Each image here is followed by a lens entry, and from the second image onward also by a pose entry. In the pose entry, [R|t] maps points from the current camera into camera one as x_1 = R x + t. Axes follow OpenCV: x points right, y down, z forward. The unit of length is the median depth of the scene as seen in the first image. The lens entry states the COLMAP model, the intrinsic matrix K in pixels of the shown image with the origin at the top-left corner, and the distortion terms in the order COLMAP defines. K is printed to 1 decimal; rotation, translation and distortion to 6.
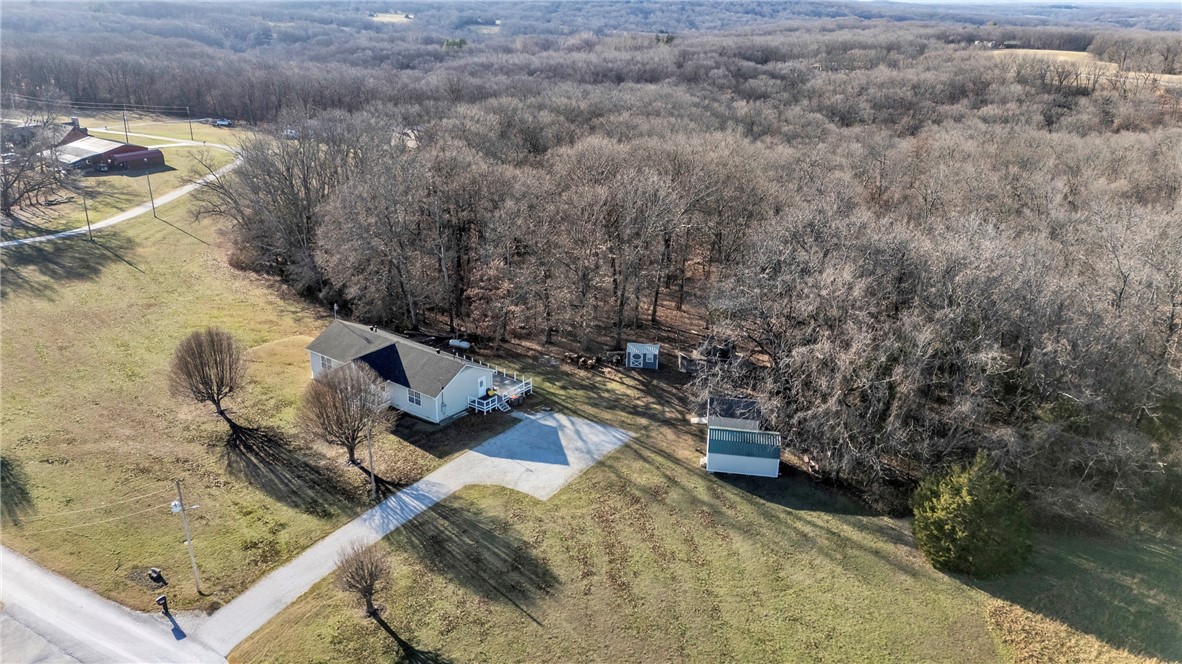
lens RADIAL K [[872.6, 0, 591.0], [0, 872.6, 332.0], [0, 0, 1]] dist [0.081165, -0.063159]
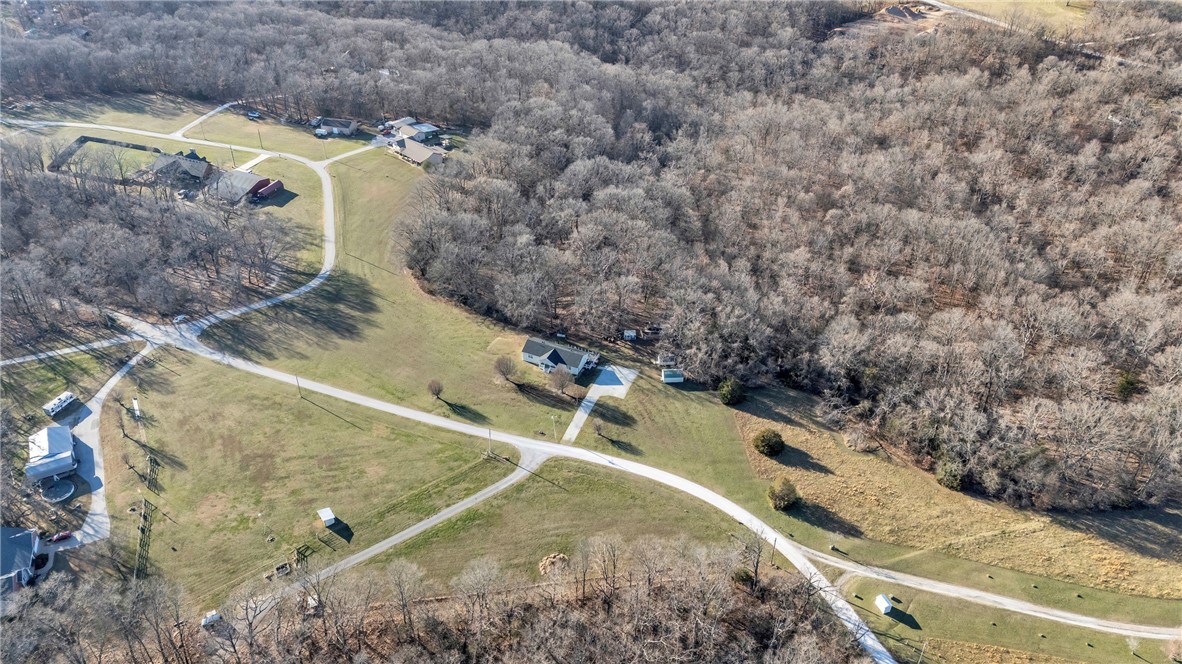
lens RADIAL K [[872.6, 0, 591.0], [0, 872.6, 332.0], [0, 0, 1]] dist [0.081165, -0.063159]
pose [[0.978772, -0.124296, 0.162958, -0.683958], [0.078832, 0.962258, 0.260470, -0.951204], [-0.189183, -0.242094, 0.951630, -2.185865]]
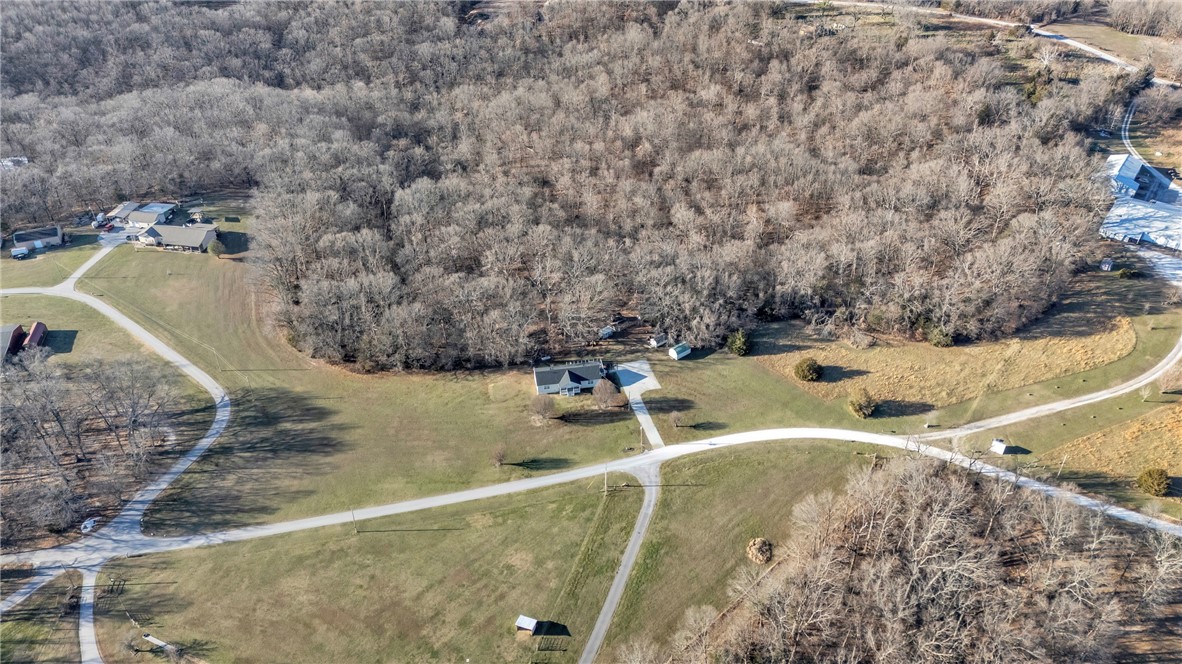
lens RADIAL K [[872.6, 0, 591.0], [0, 872.6, 332.0], [0, 0, 1]] dist [0.081165, -0.063159]
pose [[0.680059, -0.443910, 0.583492, -2.108489], [0.273134, 0.891971, 0.360258, -1.306631], [-0.680380, -0.085625, 0.727840, -1.338351]]
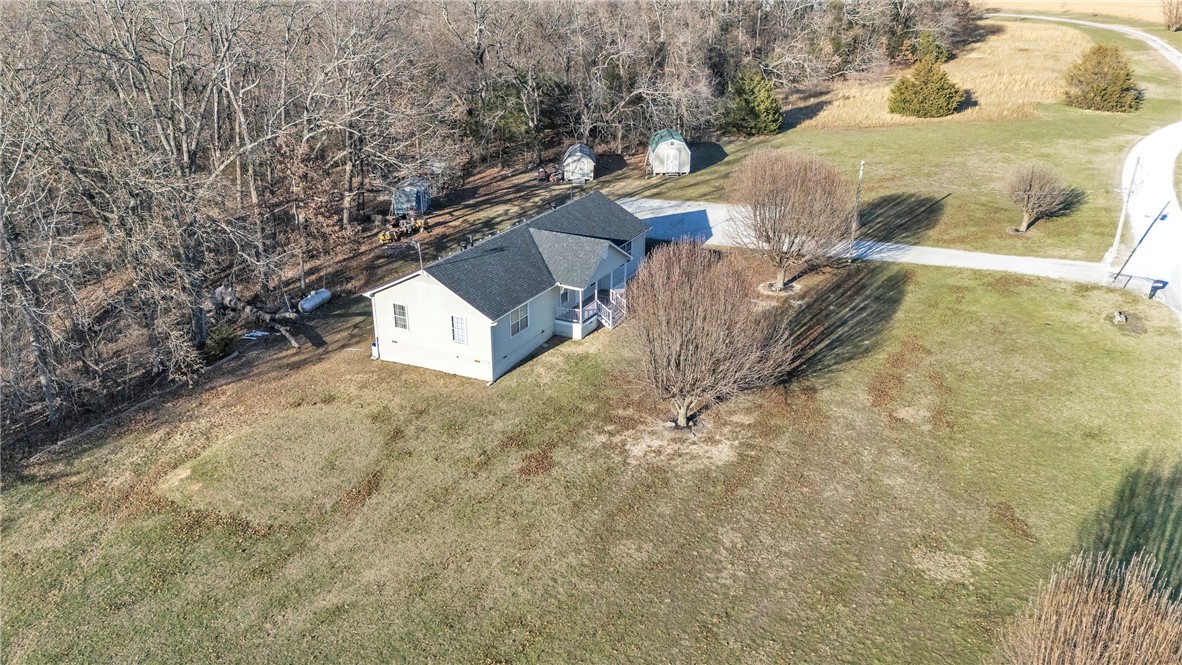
lens RADIAL K [[872.6, 0, 591.0], [0, 872.6, 332.5], [0, 0, 1]] dist [0.081165, -0.063159]
pose [[-0.148762, -0.402480, 0.903261, -0.922419], [0.359354, 0.828974, 0.428562, -0.190306], [-0.921268, 0.388344, 0.021313, 1.146971]]
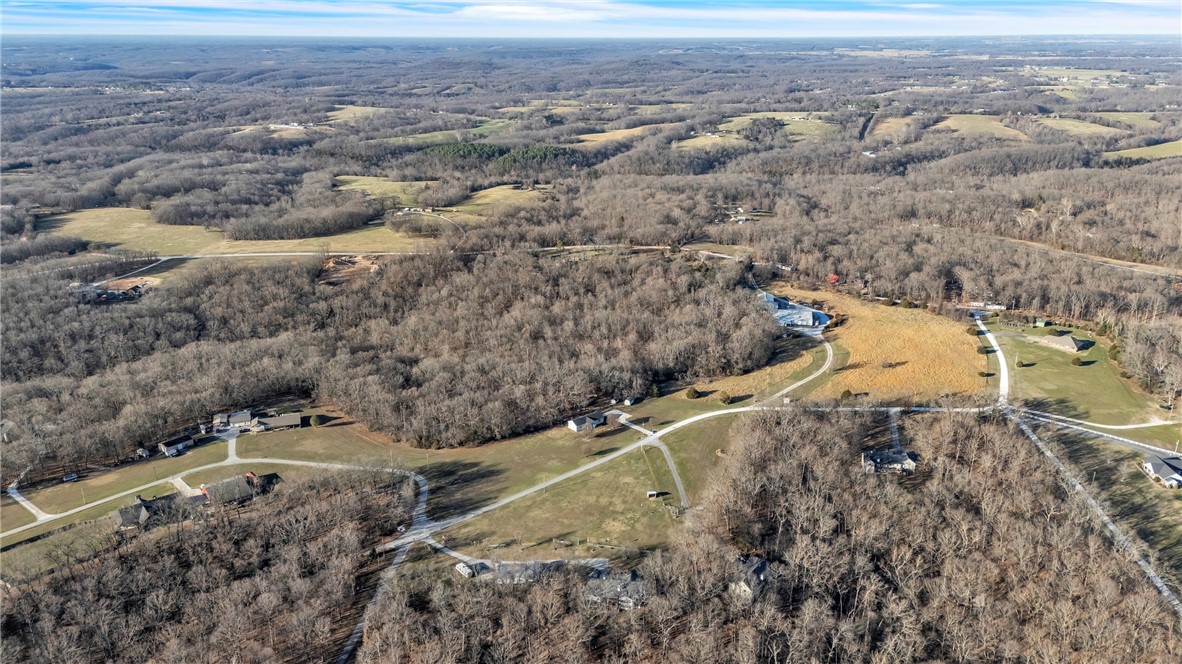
lens RADIAL K [[867.5, 0, 591.0], [0, 867.5, 332.0], [0, 0, 1]] dist [0.140814, -0.159777]
pose [[0.277467, -0.331249, 0.901824, -5.790551], [0.356424, 0.907185, 0.223556, -1.957537], [-0.892174, 0.259402, 0.369779, -1.369507]]
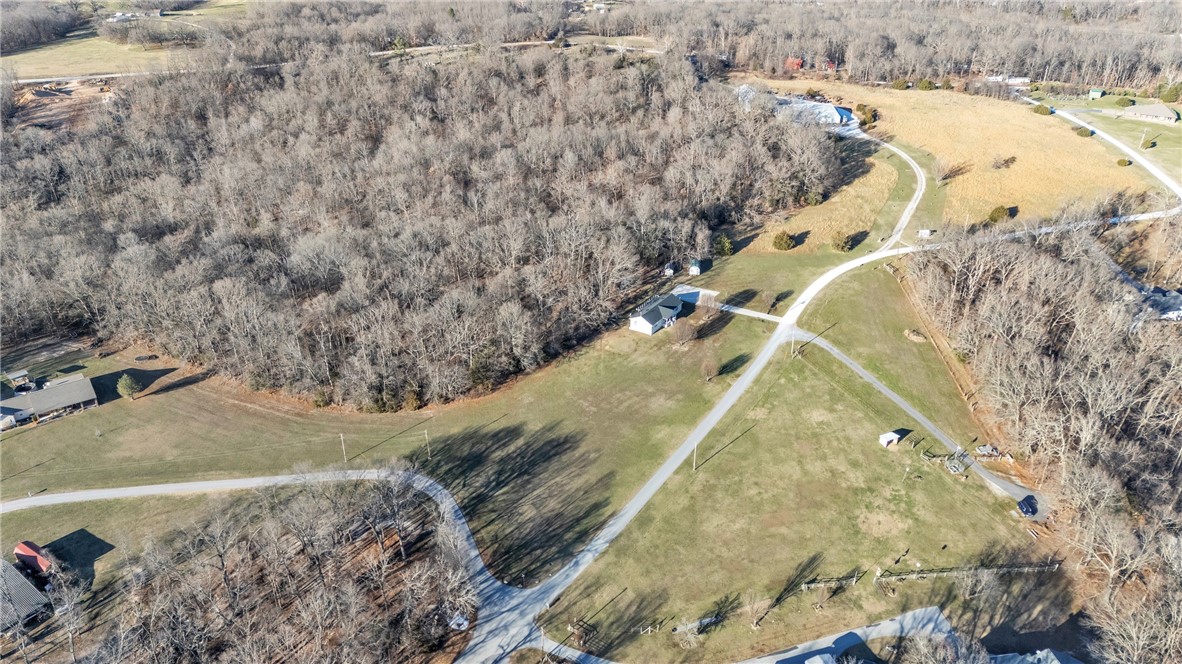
lens RADIAL K [[872.6, 0, 591.0], [0, 872.6, 332.0], [0, 0, 1]] dist [0.081165, -0.063159]
pose [[-0.036097, -0.506206, 0.861657, -3.431159], [0.360654, 0.797514, 0.483633, -1.746602], [-0.932001, 0.328218, 0.153777, 0.912892]]
